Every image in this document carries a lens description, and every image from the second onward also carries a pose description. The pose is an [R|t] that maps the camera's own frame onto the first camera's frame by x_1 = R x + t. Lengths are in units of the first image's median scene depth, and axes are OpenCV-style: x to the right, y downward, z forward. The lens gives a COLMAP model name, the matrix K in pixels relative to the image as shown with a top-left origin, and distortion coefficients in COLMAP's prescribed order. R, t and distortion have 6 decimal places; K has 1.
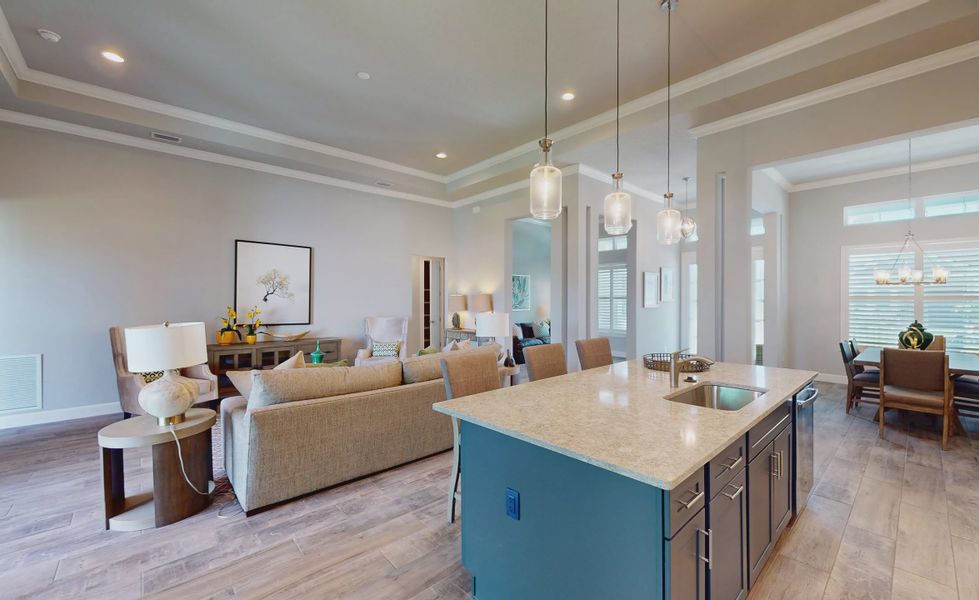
lens RADIAL K [[392.1, 0, 505.9], [0, 392.1, 301.8], [0, 0, 1]] dist [-0.001853, -0.000101]
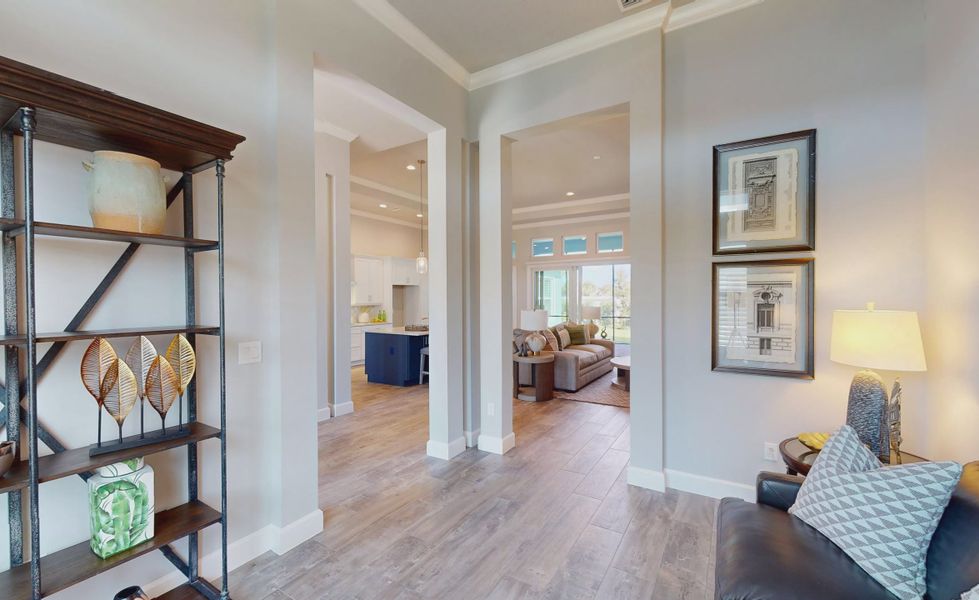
lens RADIAL K [[392.1, 0, 505.9], [0, 392.1, 301.8], [0, 0, 1]] dist [-0.001853, -0.000101]
pose [[-0.956494, 0.006818, -0.291674, 0.322607], [0.001804, 0.999846, 0.017458, -0.013097], [0.291748, 0.016173, -0.956359, 1.703229]]
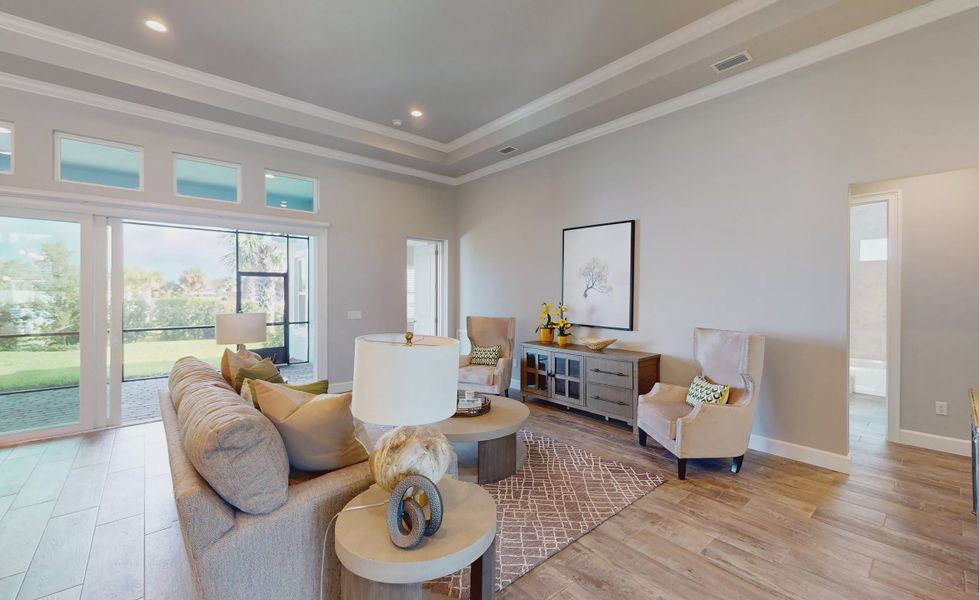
lens RADIAL K [[398.0, 0, 509.3], [0, 398.0, 294.7], [0, 0, 1]] dist [0.001102, 0.000213]
pose [[-0.012637, 0.003034, -0.999916, 0.233412], [-0.011056, 0.999934, 0.003174, -0.007451], [0.999859, 0.011095, -0.012603, 0.869833]]
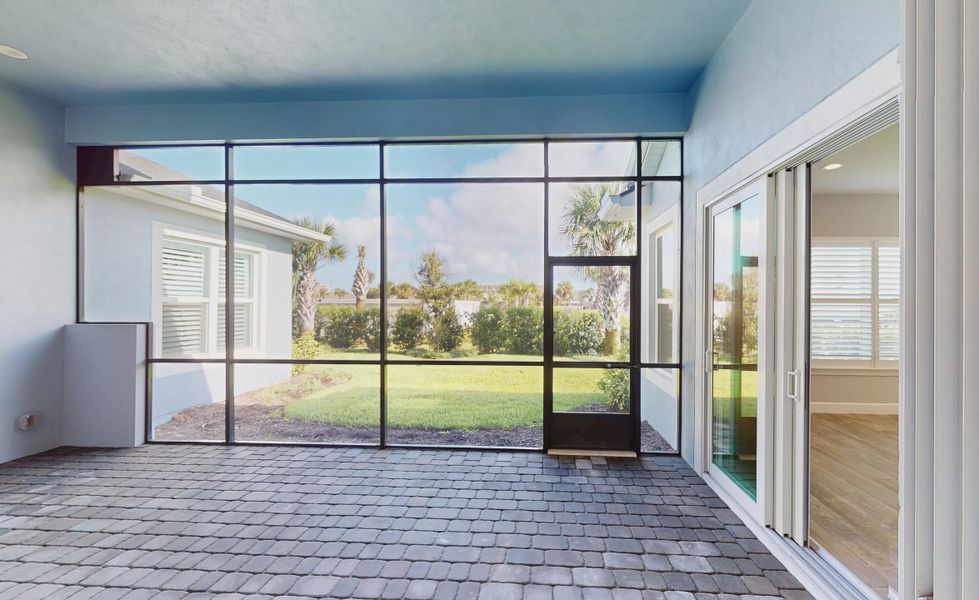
lens RADIAL K [[393.9, 0, 521.2], [0, 393.9, 300.9], [0, 0, 1]] dist [-0.001637, -0.000124]
pose [[-0.721450, -0.006527, -0.692436, -0.625432], [-0.012315, 0.999918, 0.003406, 0.001828], [0.692357, 0.010984, -0.721471, 0.374789]]
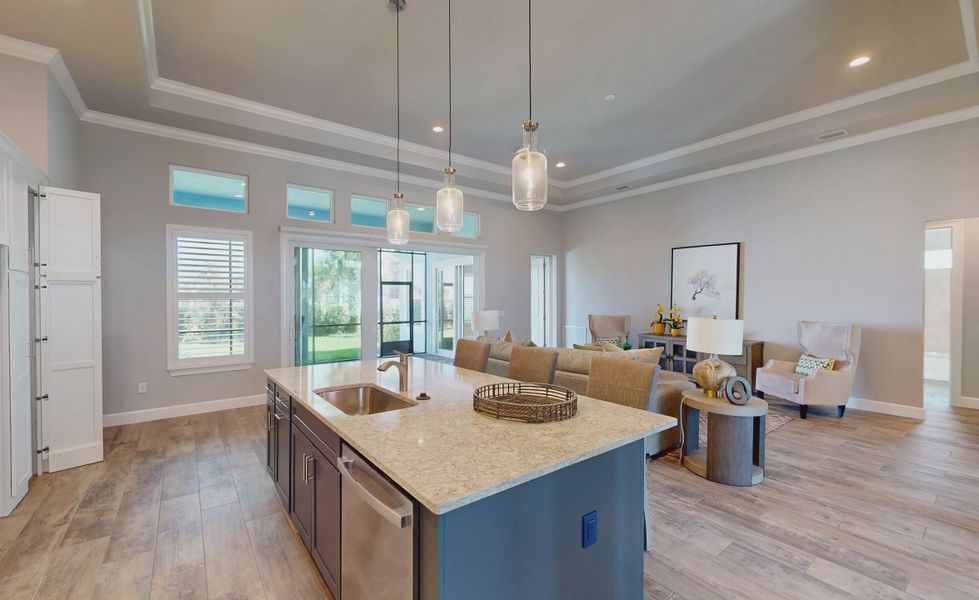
lens RADIAL K [[392.6, 0, 474.9], [0, 392.6, 300.6], [0, 0, 1]] dist [0.001396, -0.000038]
pose [[-0.111183, 0.006790, -0.993777, 0.560977], [-0.007283, 0.999944, 0.007647, -0.002859], [0.993773, 0.008088, -0.111127, 0.524321]]
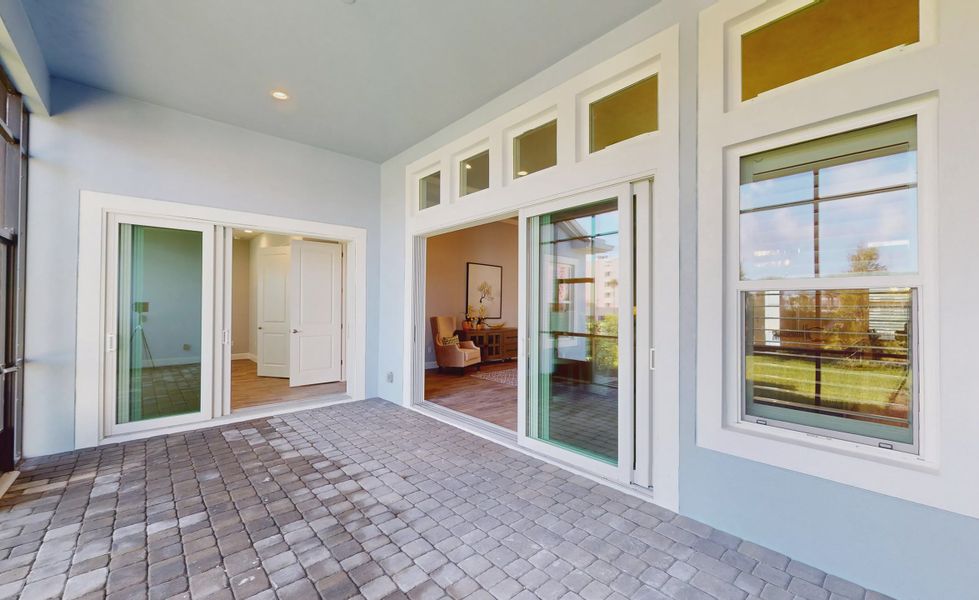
lens RADIAL K [[392.1, 0, 505.9], [0, 392.1, 301.8], [0, 0, 1]] dist [-0.001853, -0.000101]
pose [[0.999969, 0.005073, 0.006044, -0.538681], [-0.004935, 0.999732, -0.022612, 0.030035], [-0.006157, 0.022581, 0.999726, -0.529813]]
